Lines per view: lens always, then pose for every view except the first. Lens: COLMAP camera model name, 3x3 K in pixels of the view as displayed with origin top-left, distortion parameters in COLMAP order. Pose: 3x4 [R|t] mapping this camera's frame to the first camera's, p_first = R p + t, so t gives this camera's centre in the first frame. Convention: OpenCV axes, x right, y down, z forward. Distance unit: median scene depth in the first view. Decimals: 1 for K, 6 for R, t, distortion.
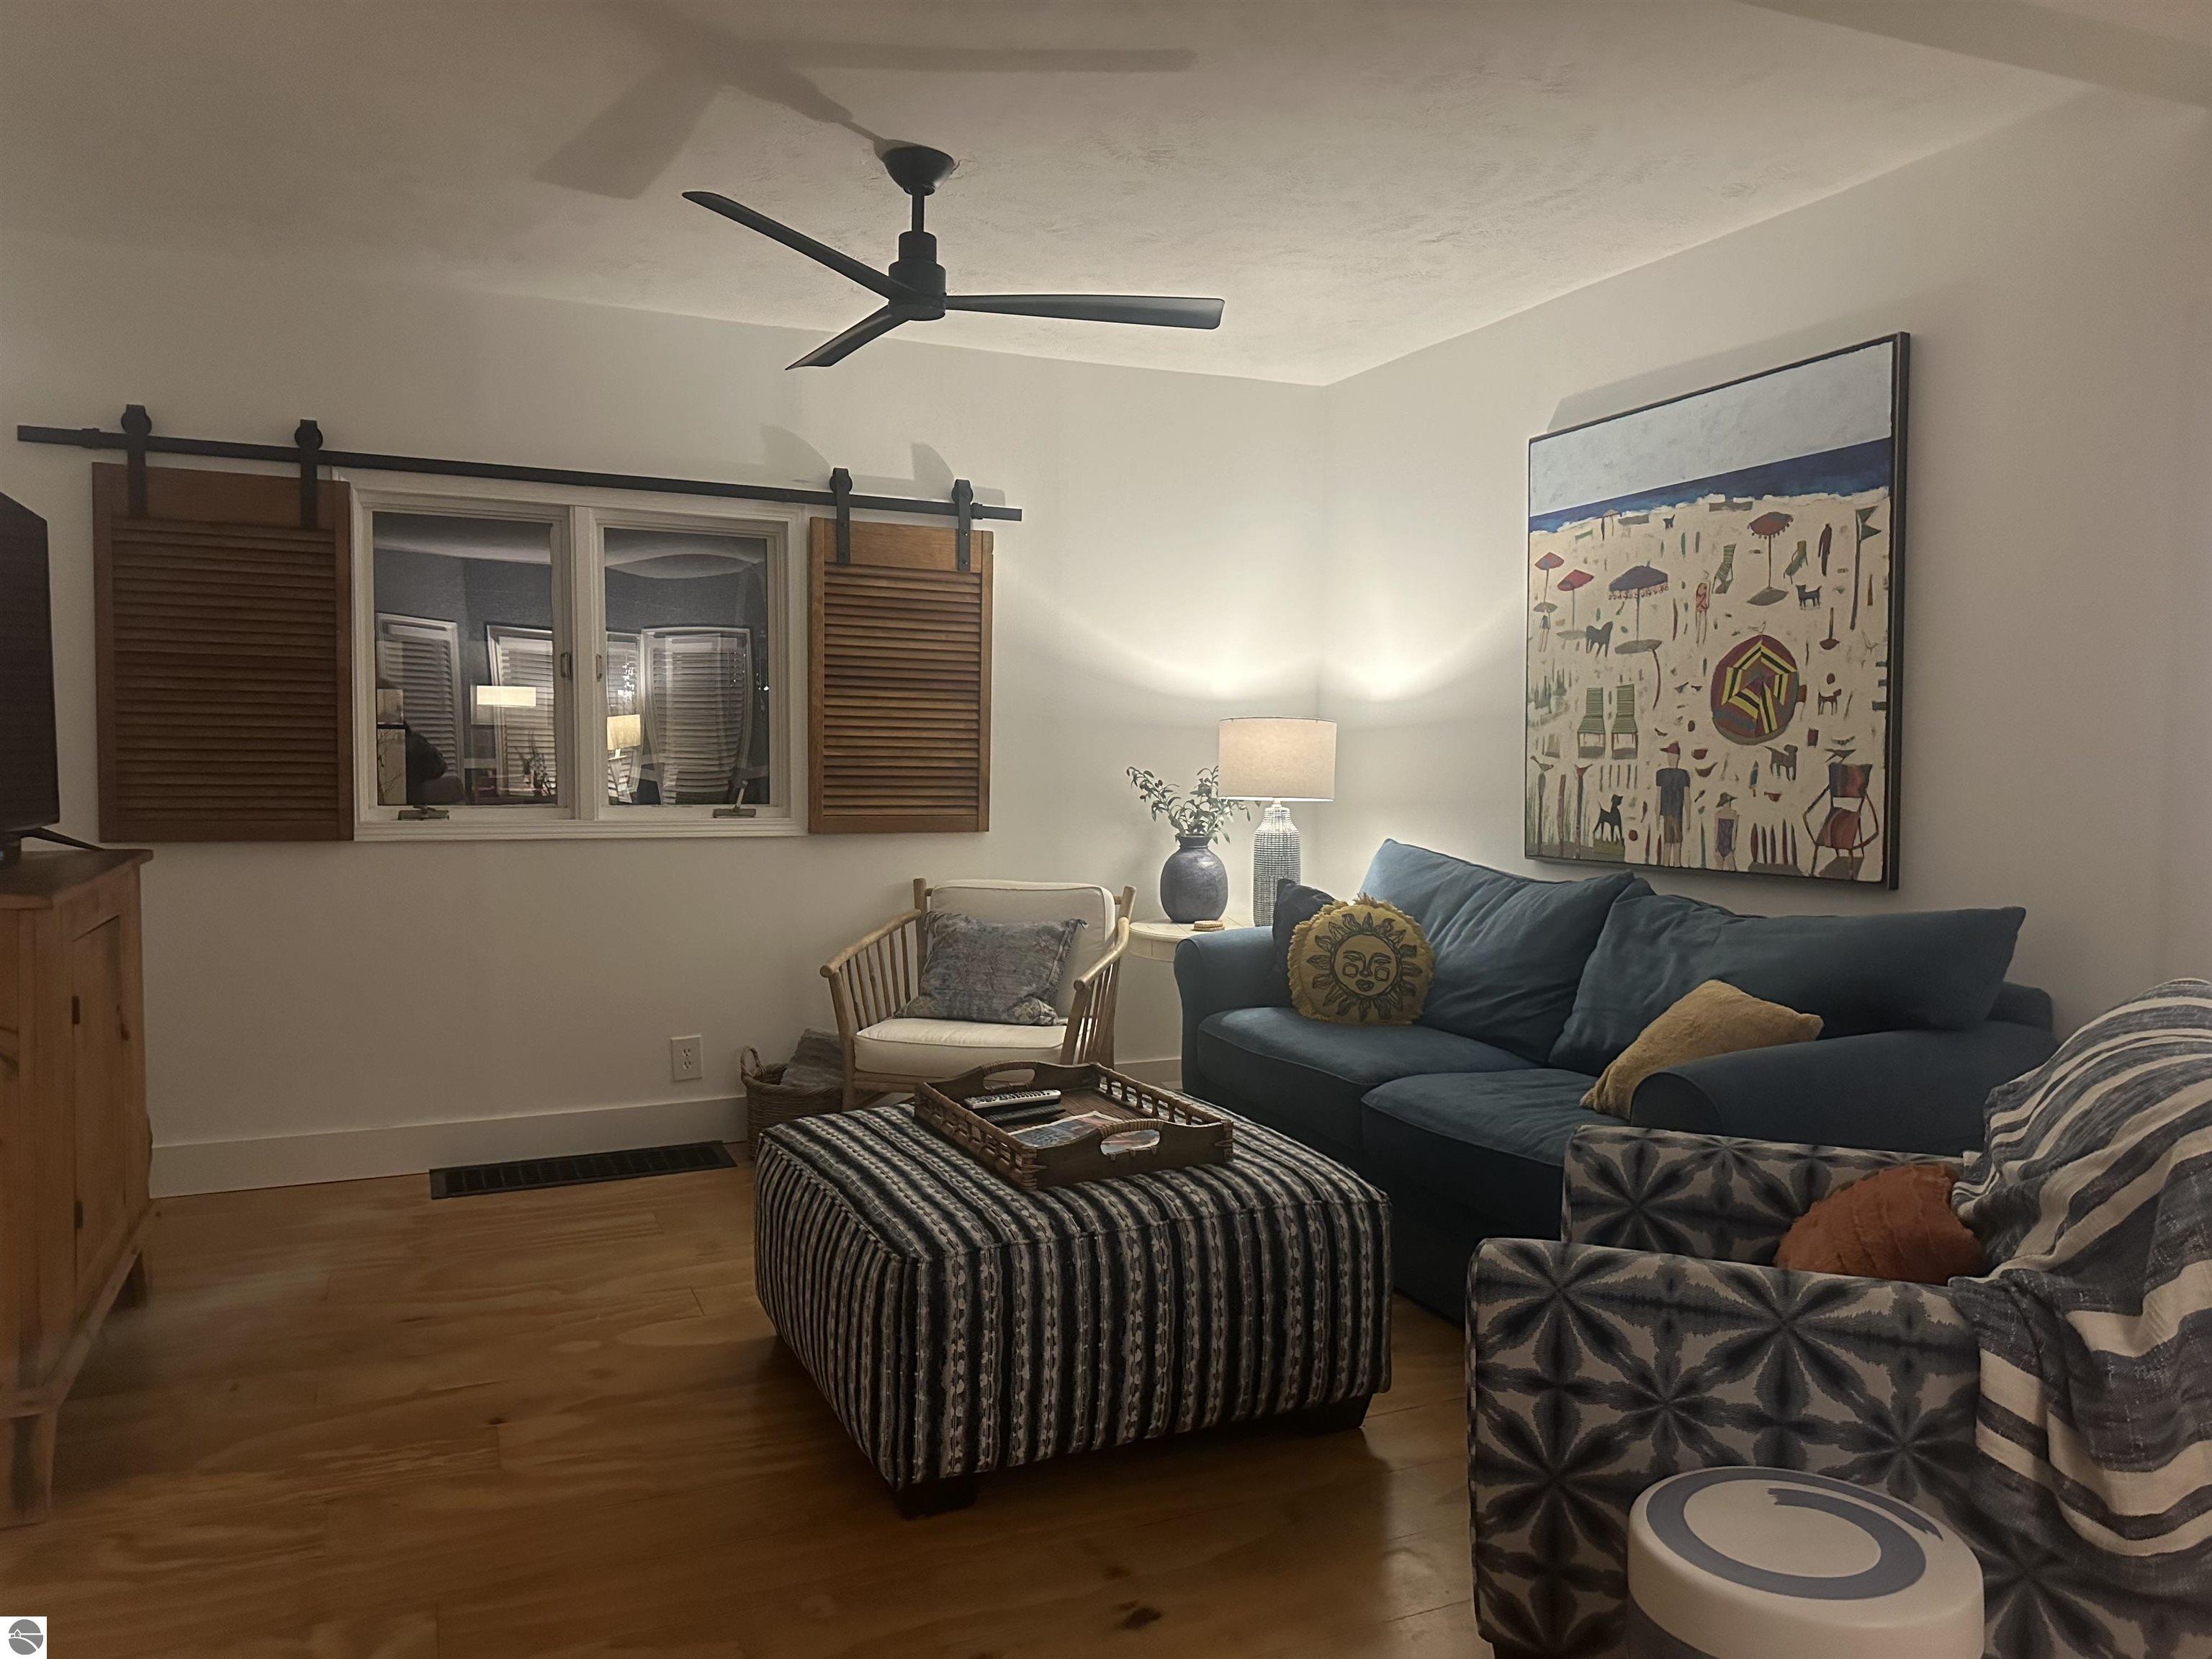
lens RADIAL K [[1548.5, 0, 1117.9], [0, 1548.5, 836.1], [0, 0, 1]] dist [0.083770, -0.095353]
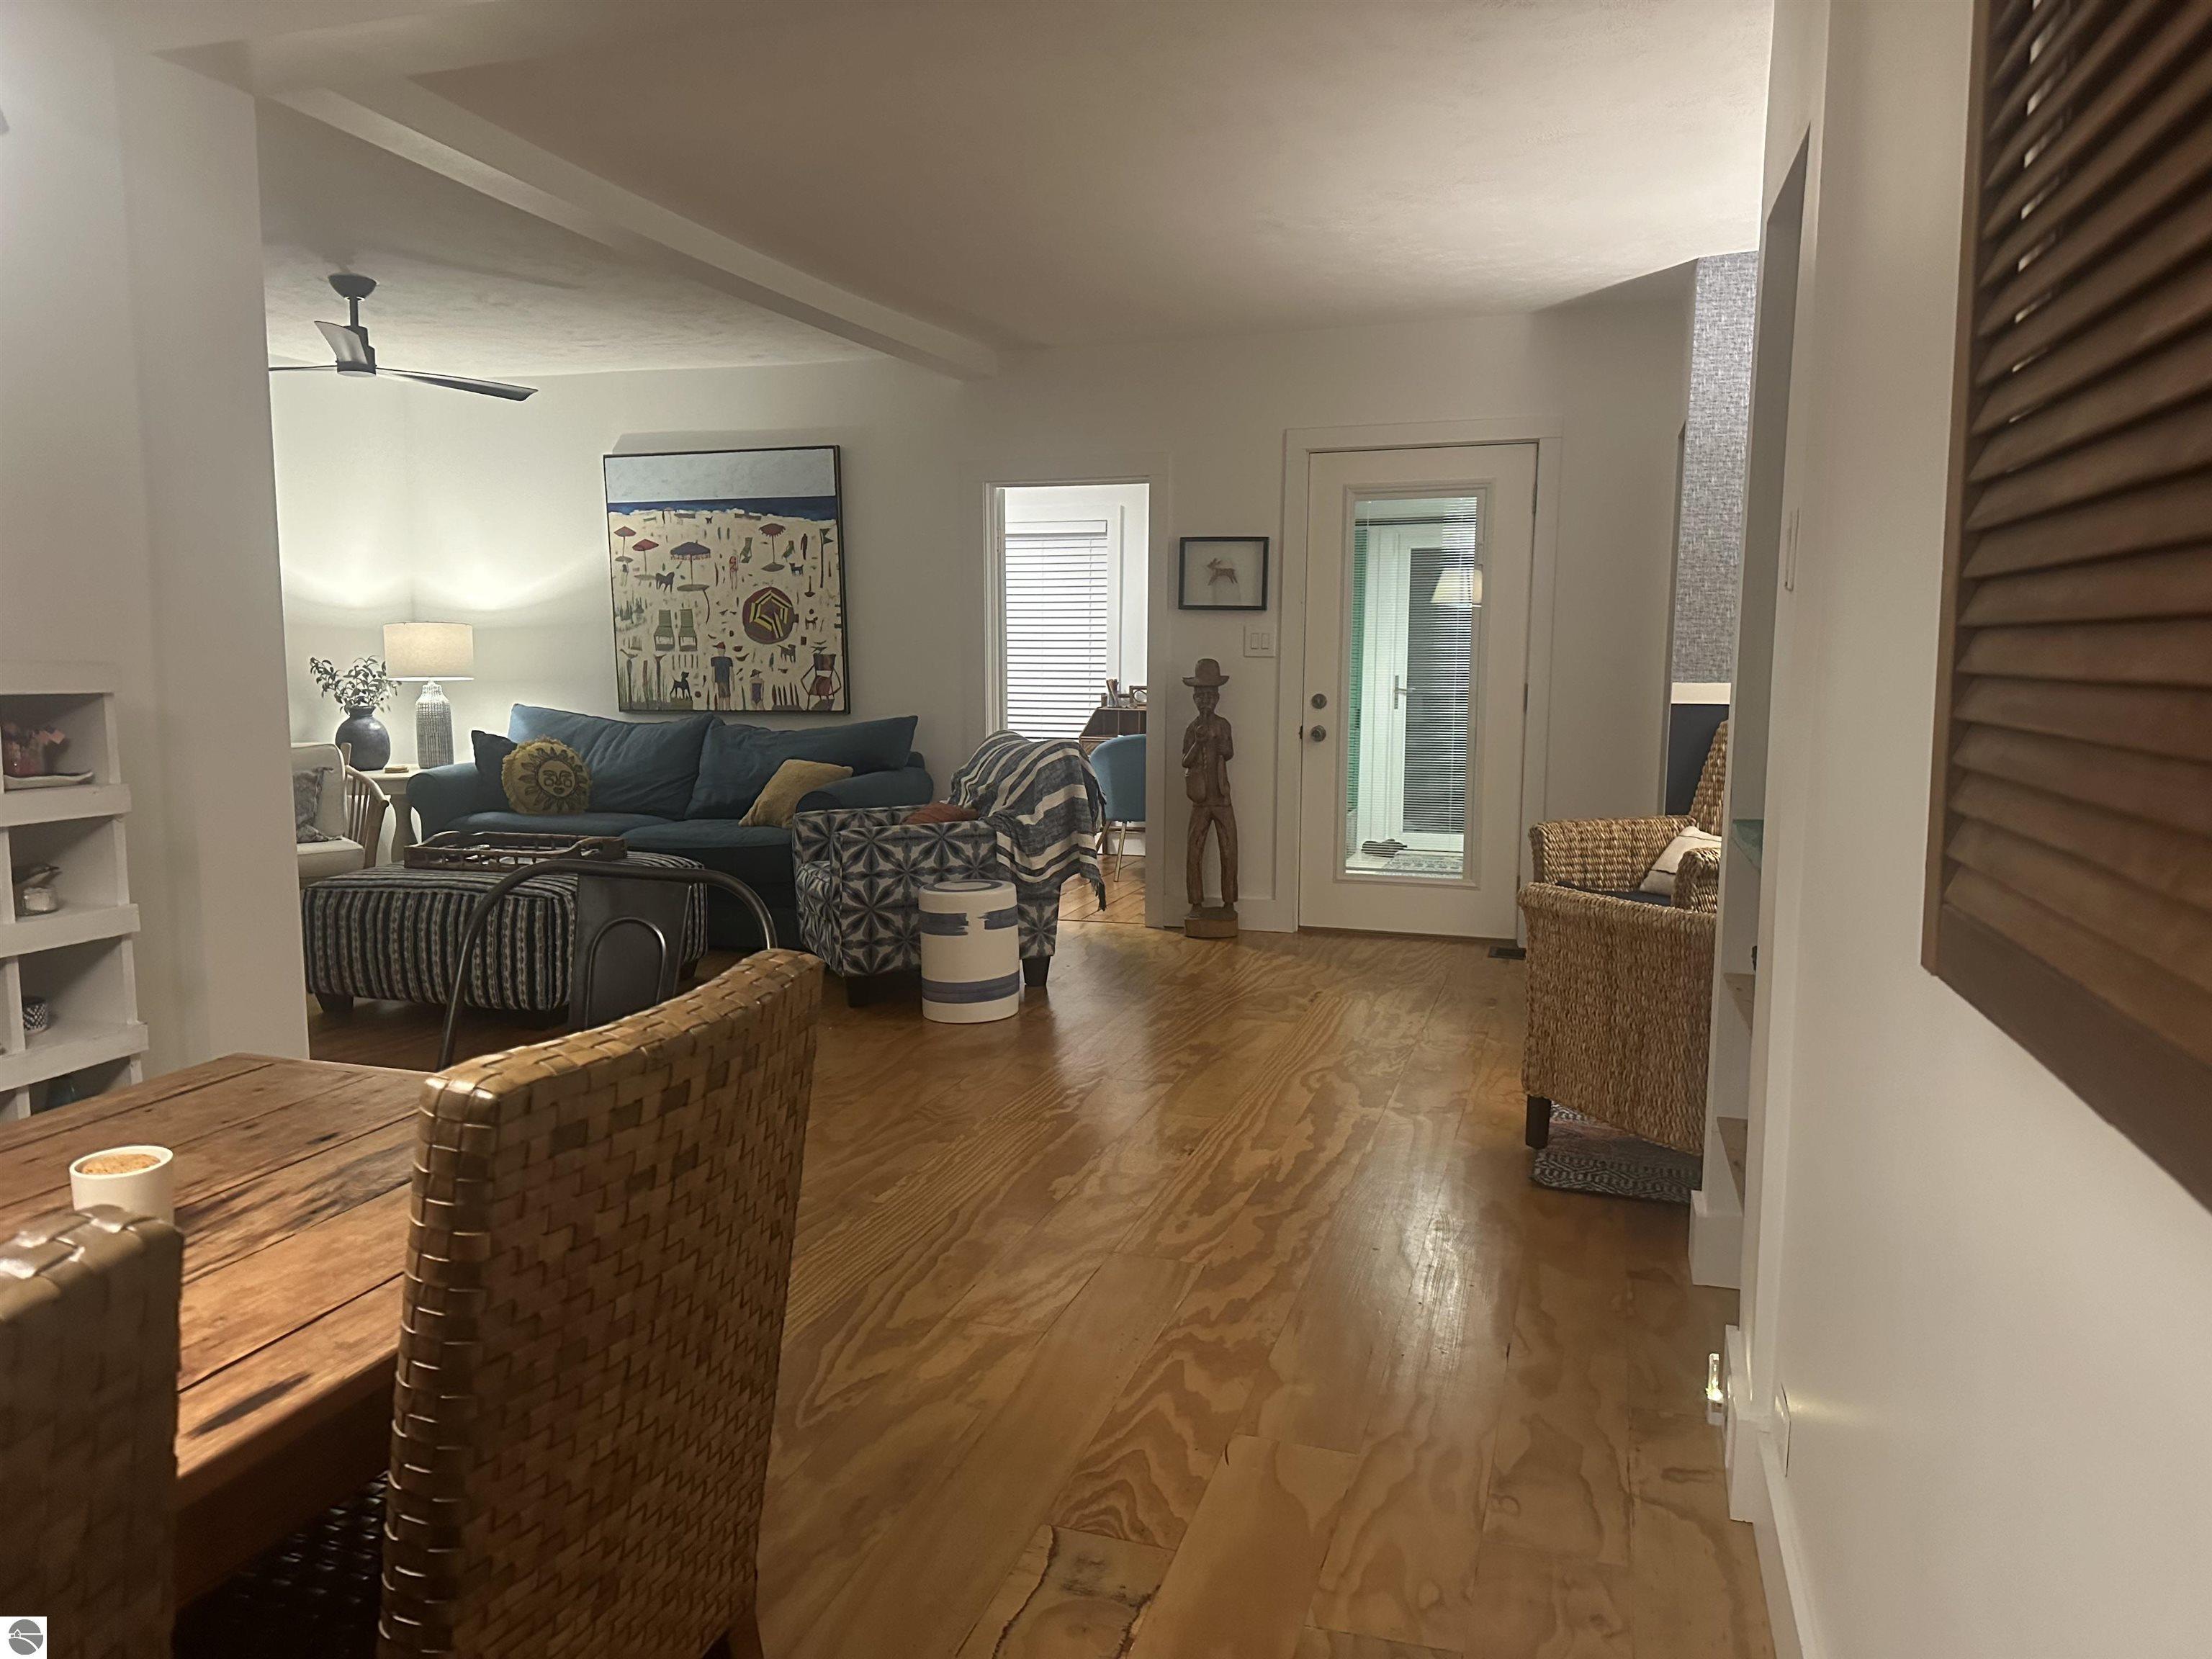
lens RADIAL K [[1548.5, 0, 1144.3], [0, 1548.5, 839.7], [0, 0, 1]] dist [0.083770, -0.095353]
pose [[0.651716, -0.096536, 0.752295, -0.796723], [0.043148, 0.994980, 0.090298, 0.029545], [-0.757235, -0.026389, 0.652609, -0.636351]]
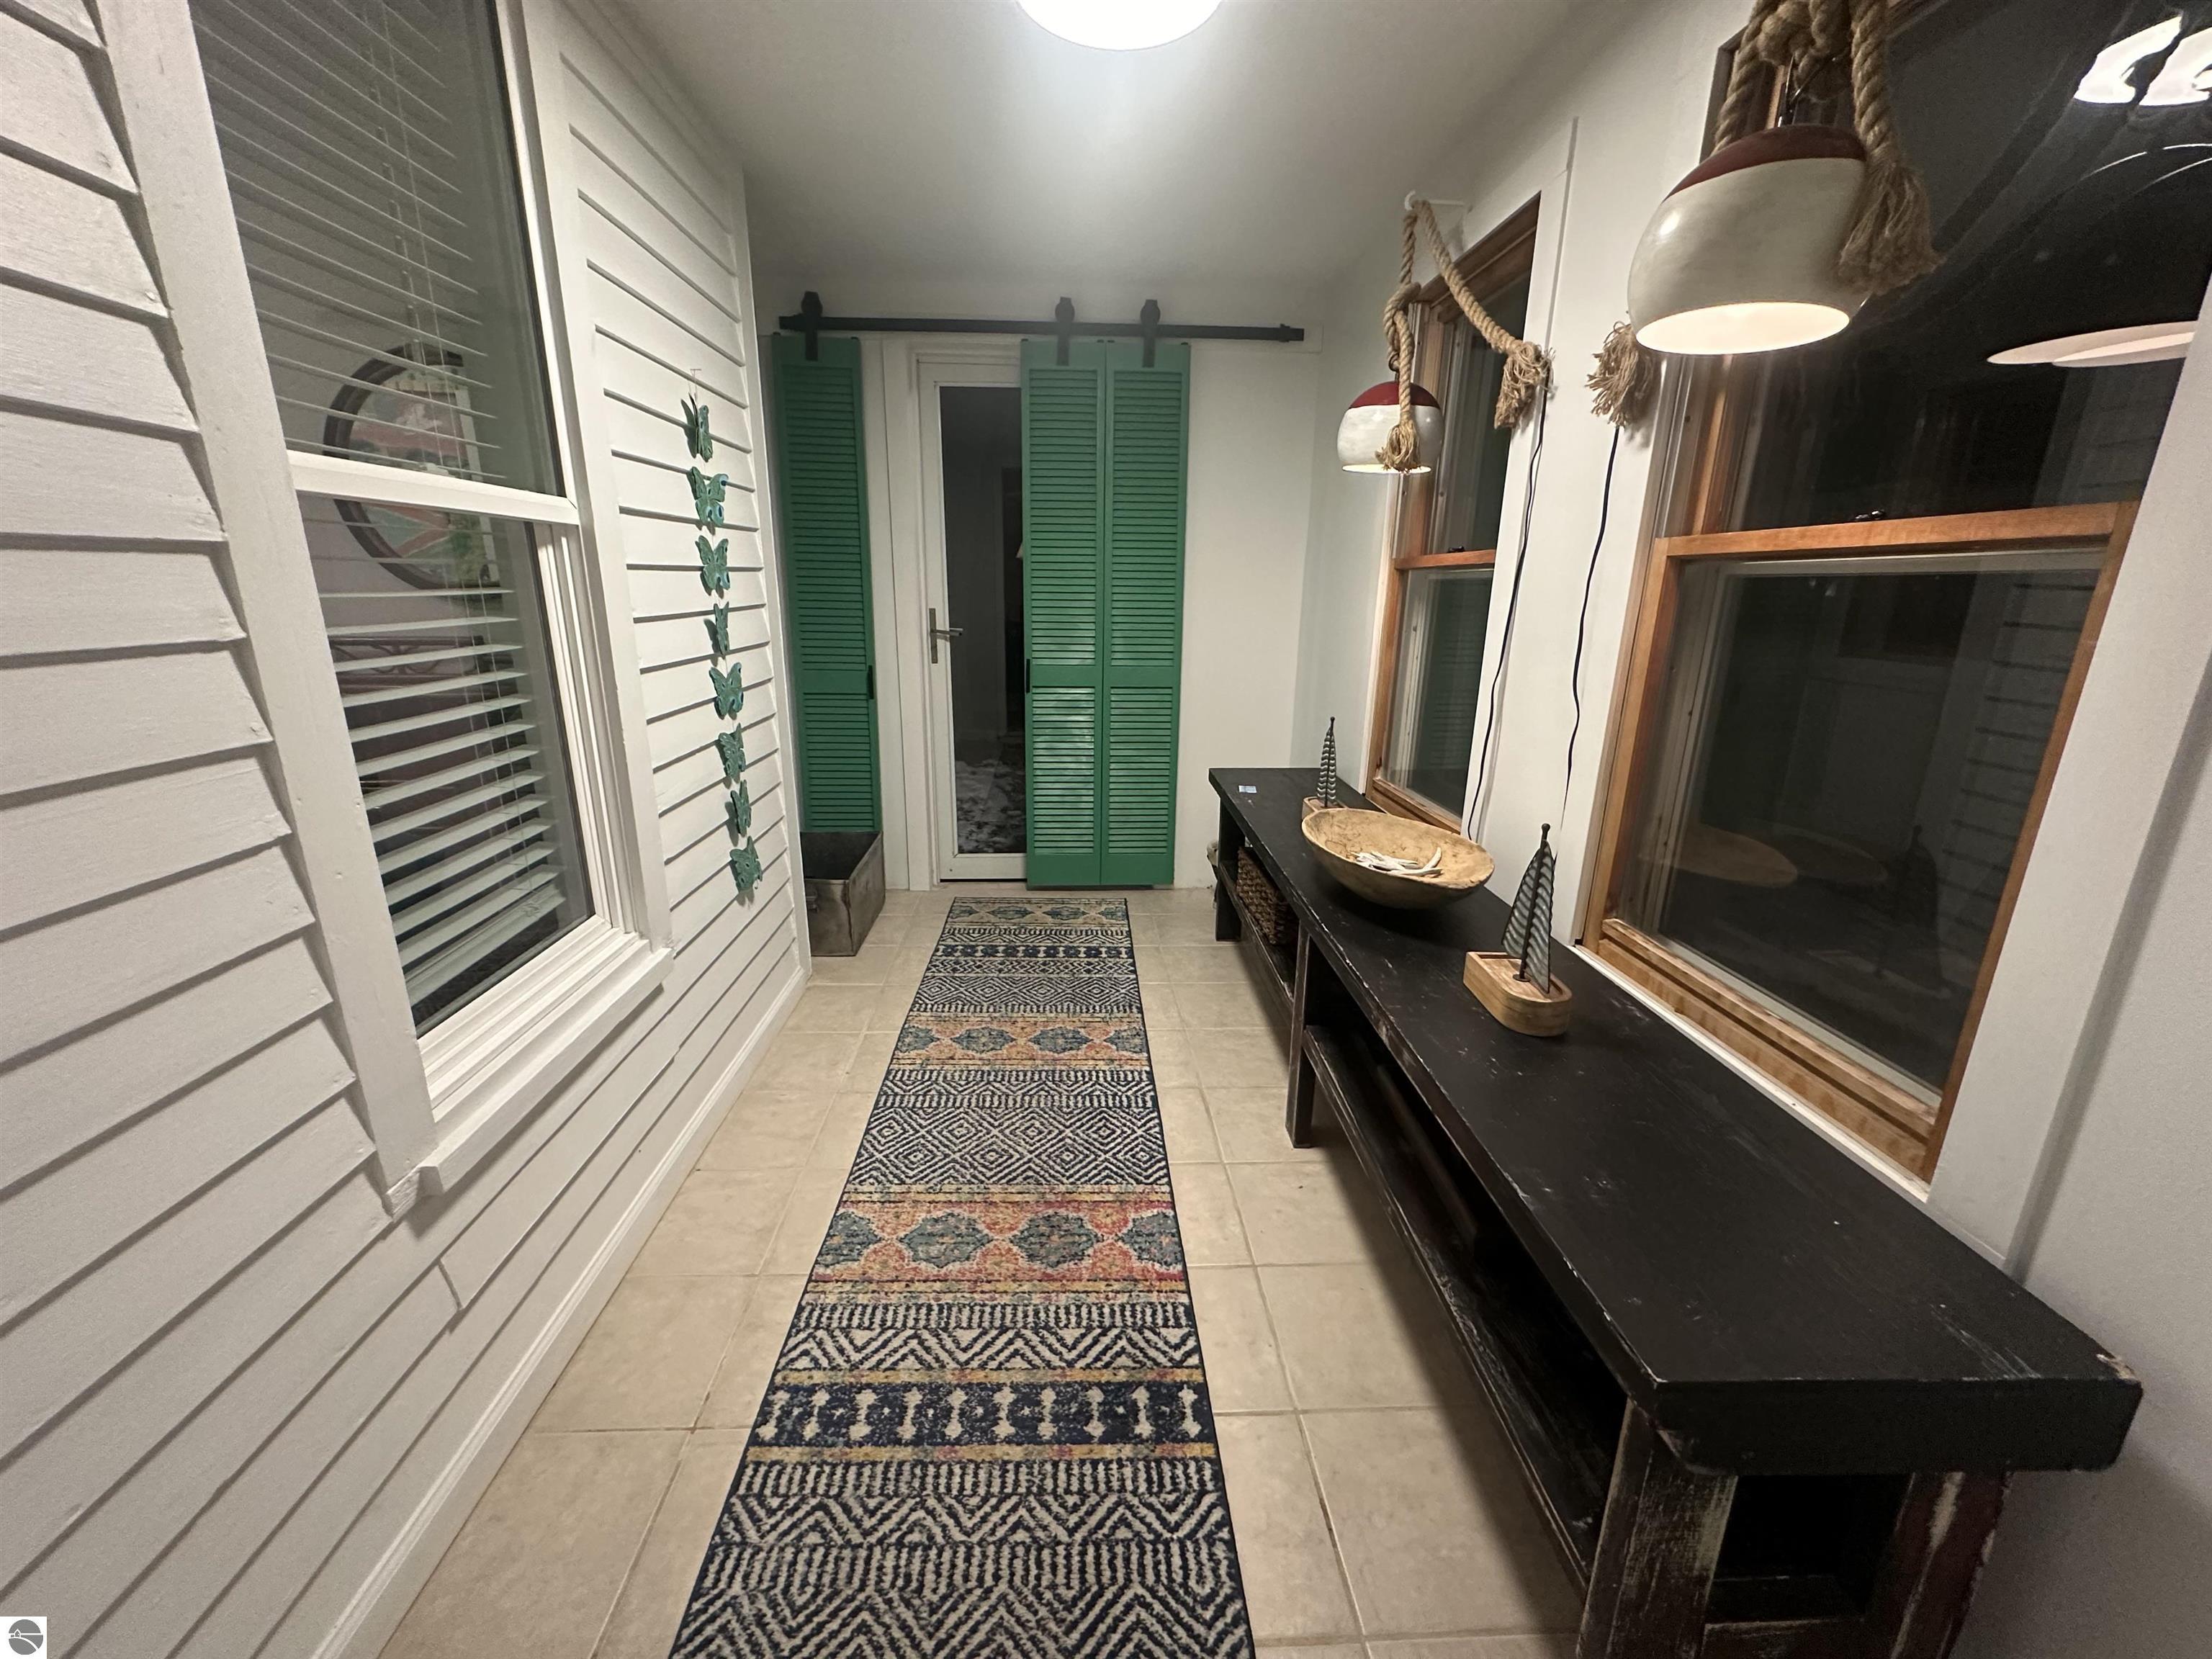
lens RADIAL K [[886.5, 0, 1106.2], [0, 886.5, 825.2], [0, 0, 1]] dist [0.002019, 0.000542]
pose [[0.375684, -0.254647, 0.891076, 0.734222], [0.045732, 0.965431, 0.256615, -0.002550], [-0.925619, -0.055655, 0.374342, 0.272984]]
